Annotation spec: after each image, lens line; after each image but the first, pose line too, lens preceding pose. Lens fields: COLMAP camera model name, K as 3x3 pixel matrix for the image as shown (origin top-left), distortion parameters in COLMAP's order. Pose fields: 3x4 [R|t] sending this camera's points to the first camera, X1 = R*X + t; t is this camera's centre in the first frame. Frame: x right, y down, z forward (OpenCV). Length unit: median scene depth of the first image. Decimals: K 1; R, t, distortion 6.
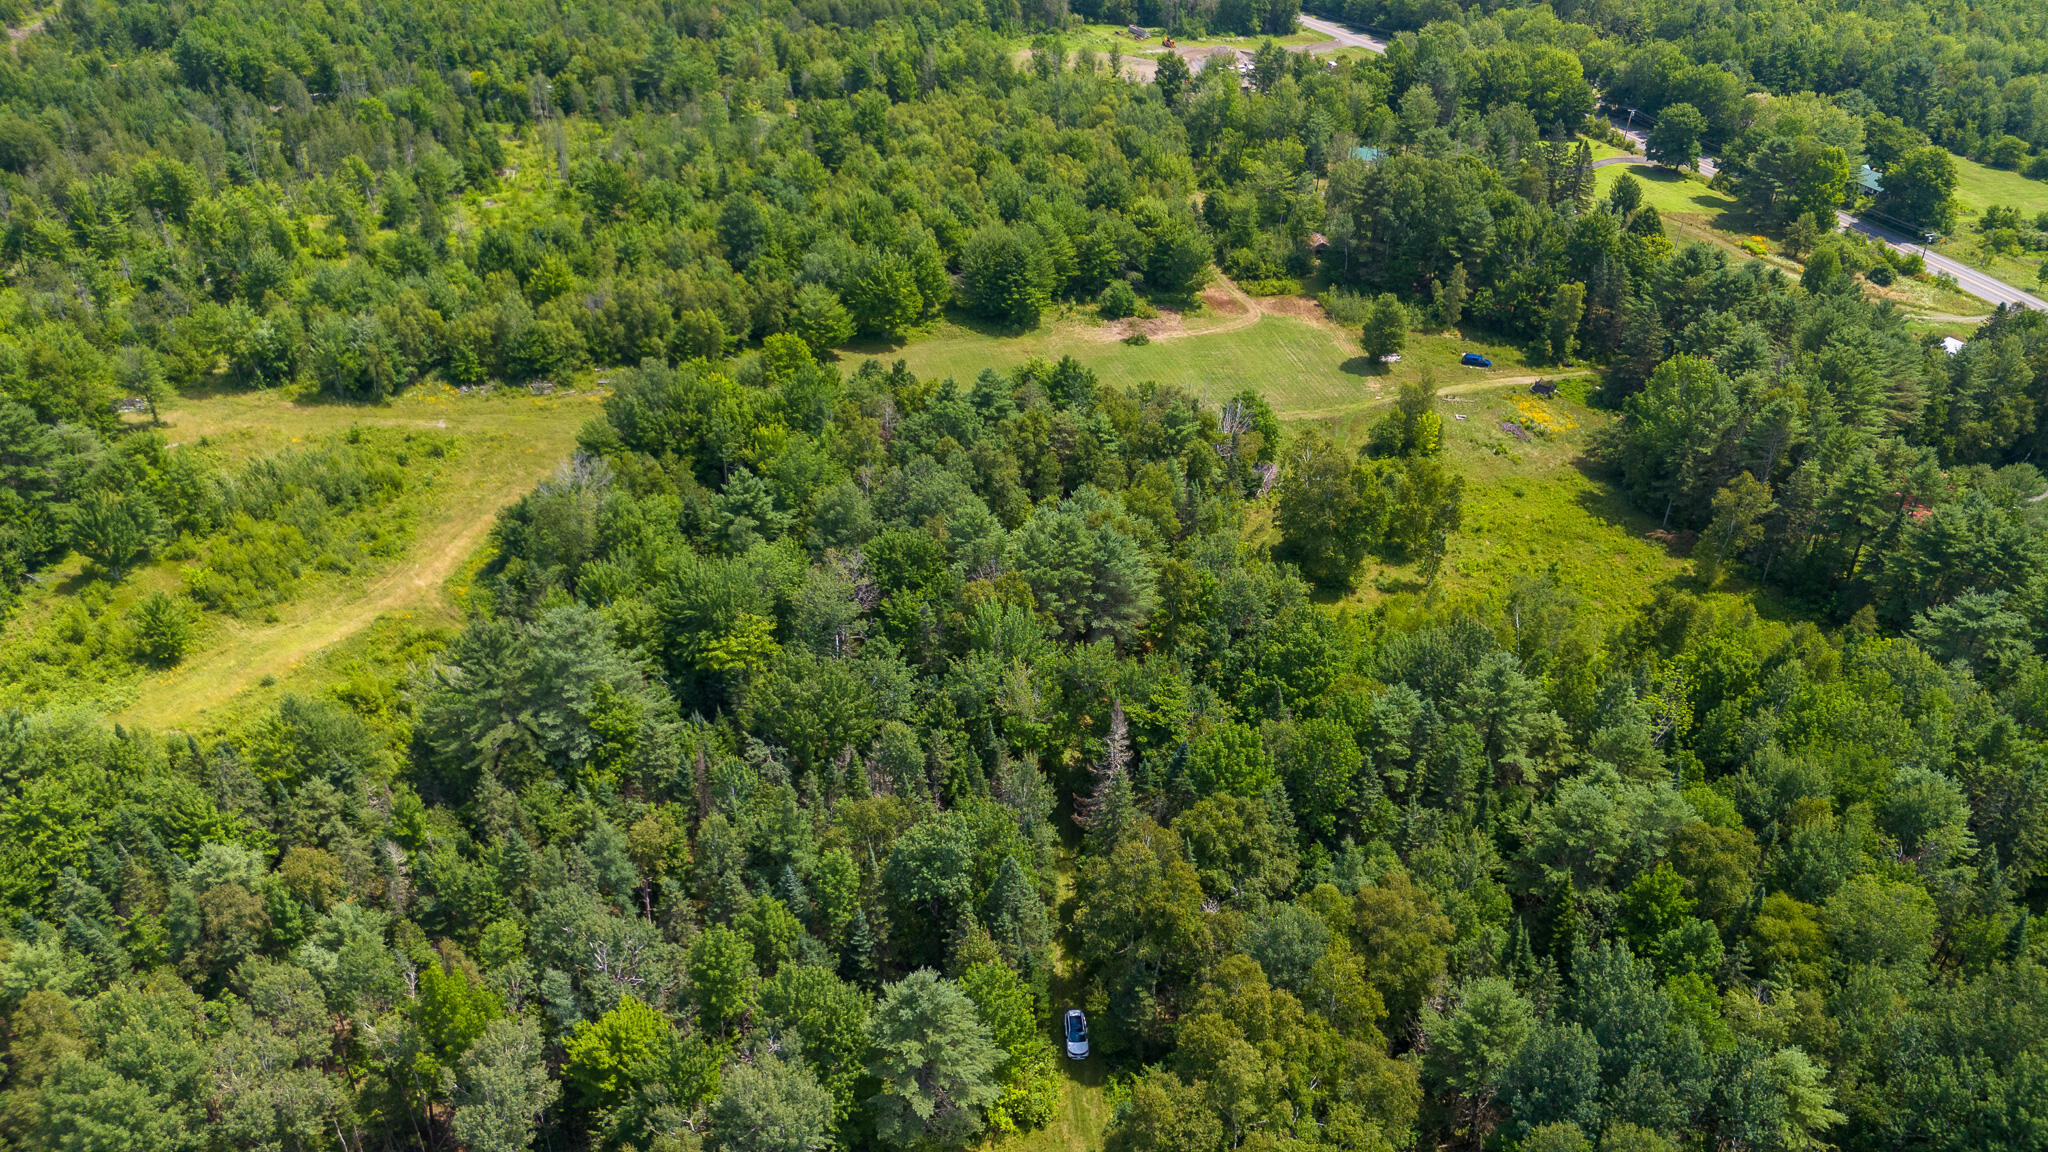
lens RADIAL K [[1509.7, 0, 1026.0], [0, 1509.7, 579.8], [0, 0, 1]] dist [0.067058, -0.069721]
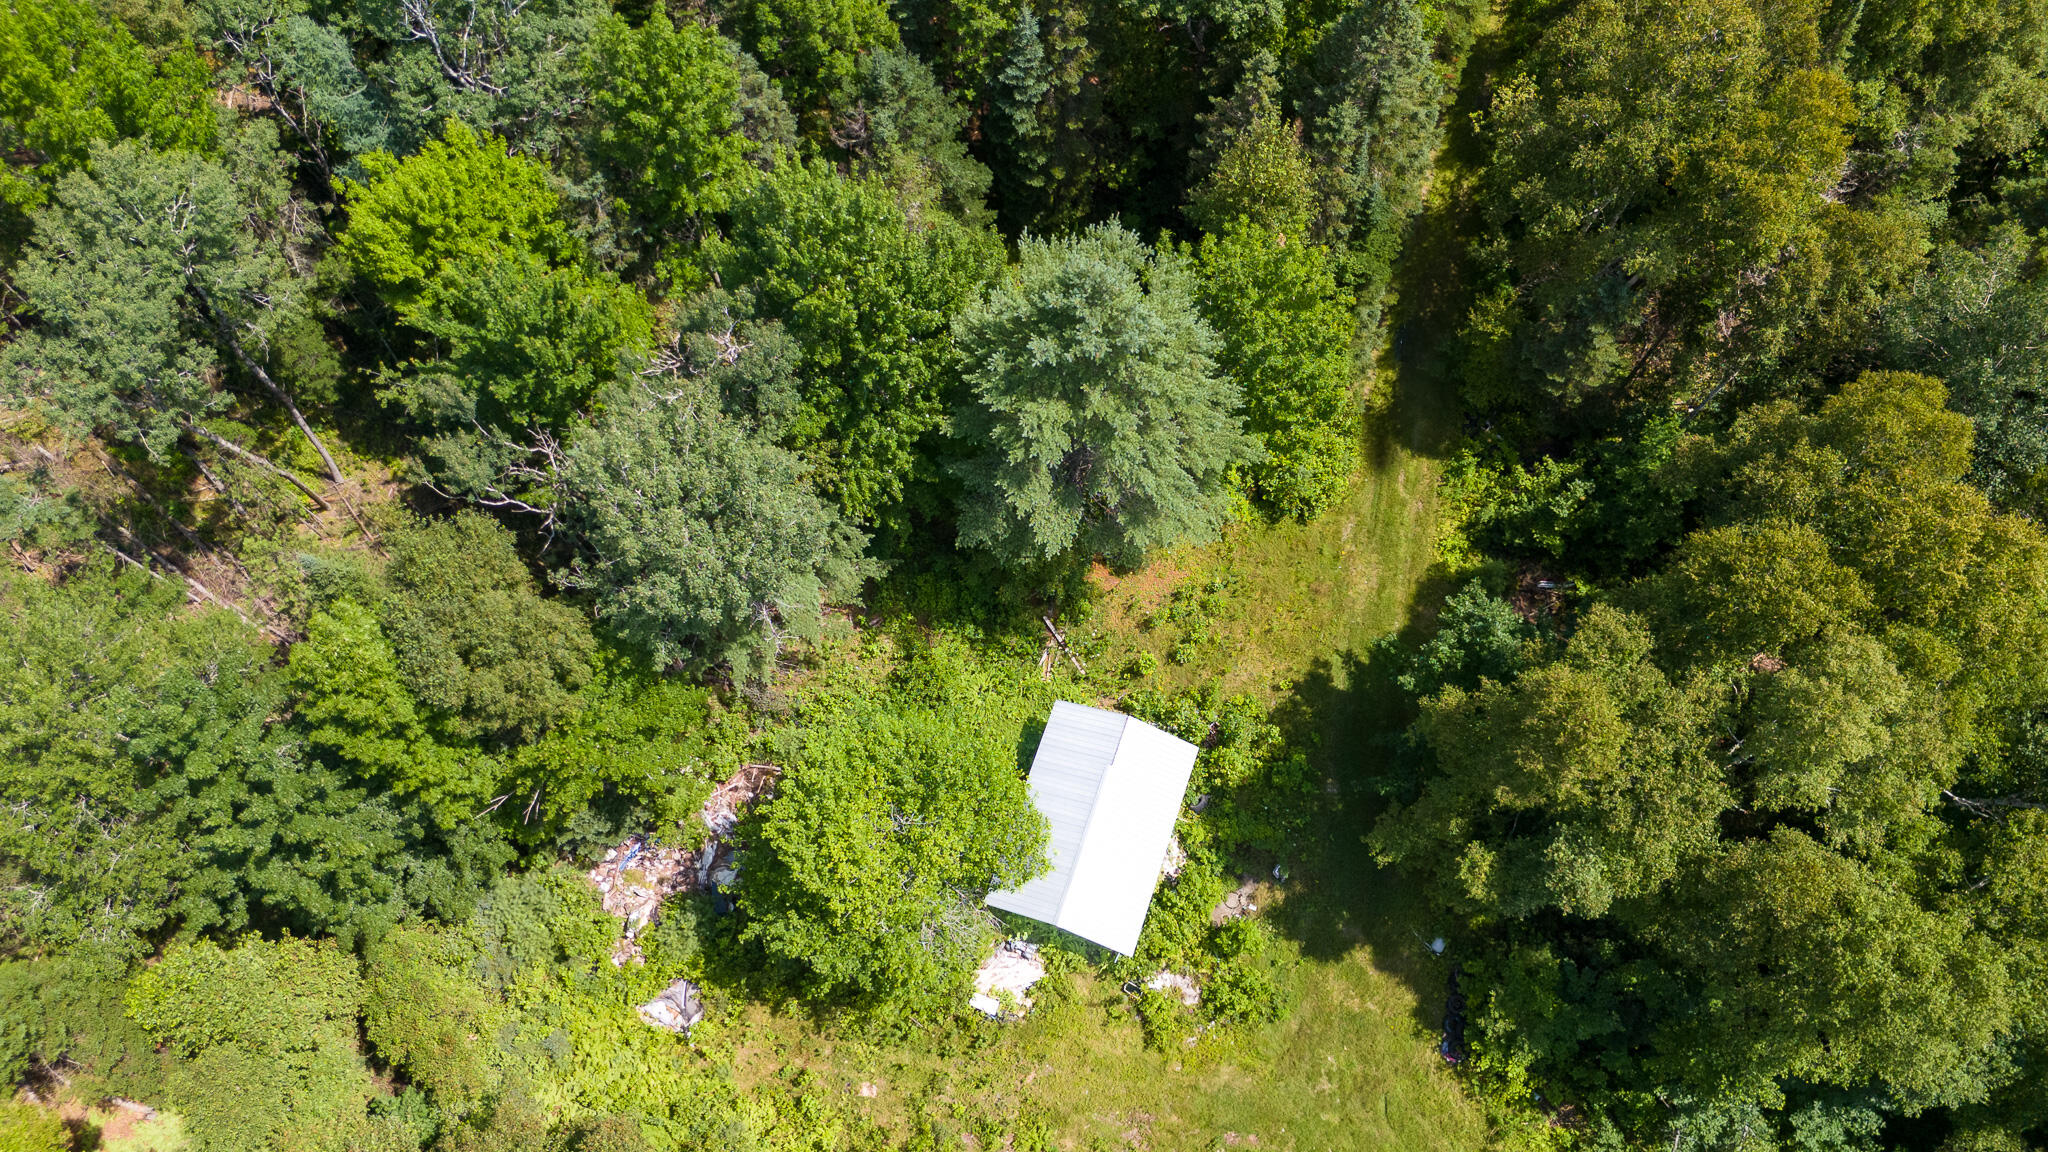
lens RADIAL K [[1509.7, 0, 1026.0], [0, 1509.7, 579.8], [0, 0, 1]] dist [0.067058, -0.069721]
pose [[0.961443, 0.256565, -0.099008, -0.013769], [-0.139603, 0.765522, 0.628082, 0.038763], [0.236937, -0.590043, 0.771823, 0.326859]]
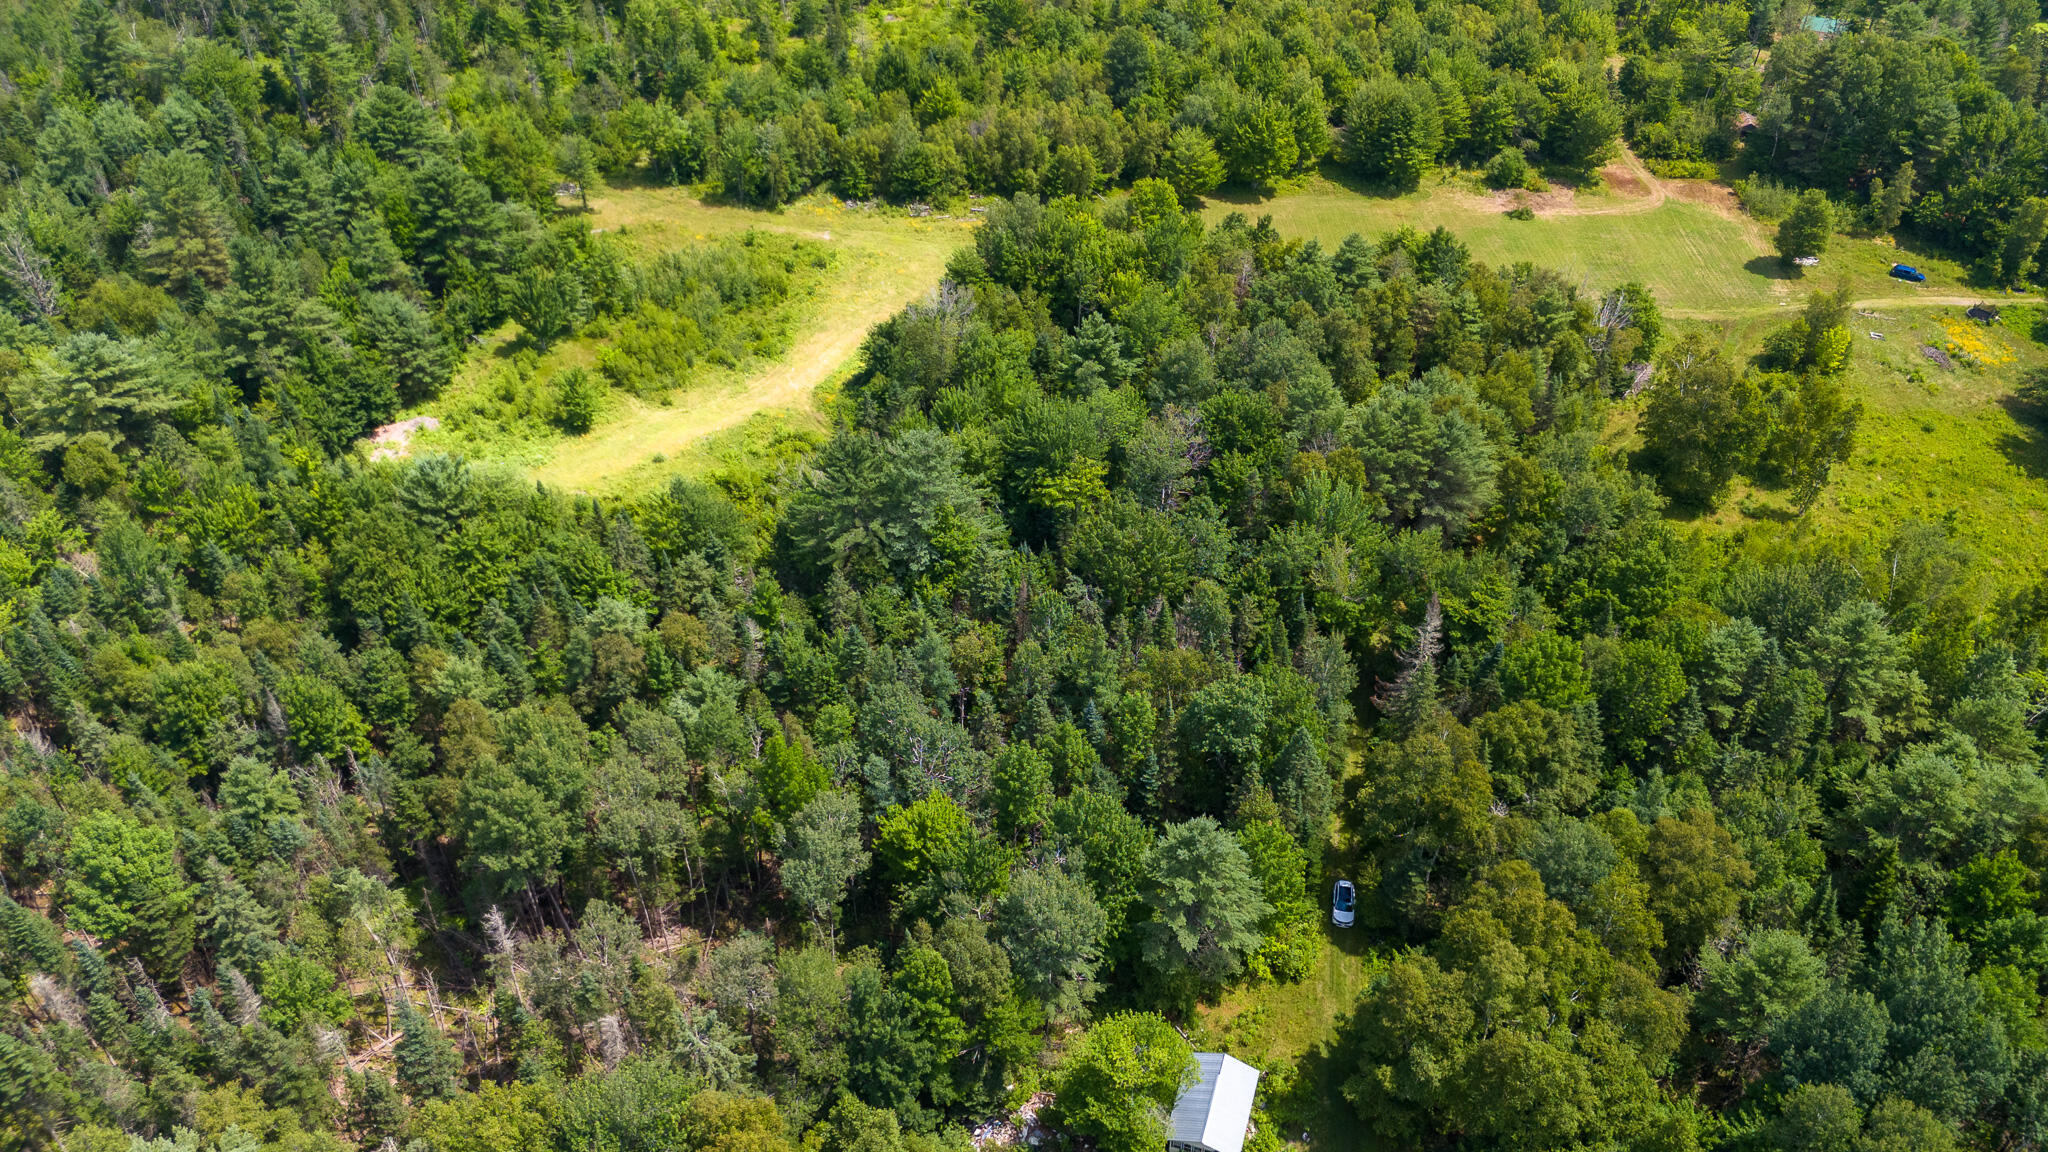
lens RADIAL K [[1514.4, 0, 1024.0], [0, 1514.4, 576.0], [0, 0, 1]] dist [0.070814, -0.068392]
pose [[0.968067, 0.147169, -0.202945, 0.000082], [-0.125739, 0.985400, 0.114791, -0.007585], [0.216876, -0.085607, 0.972438, -0.022893]]
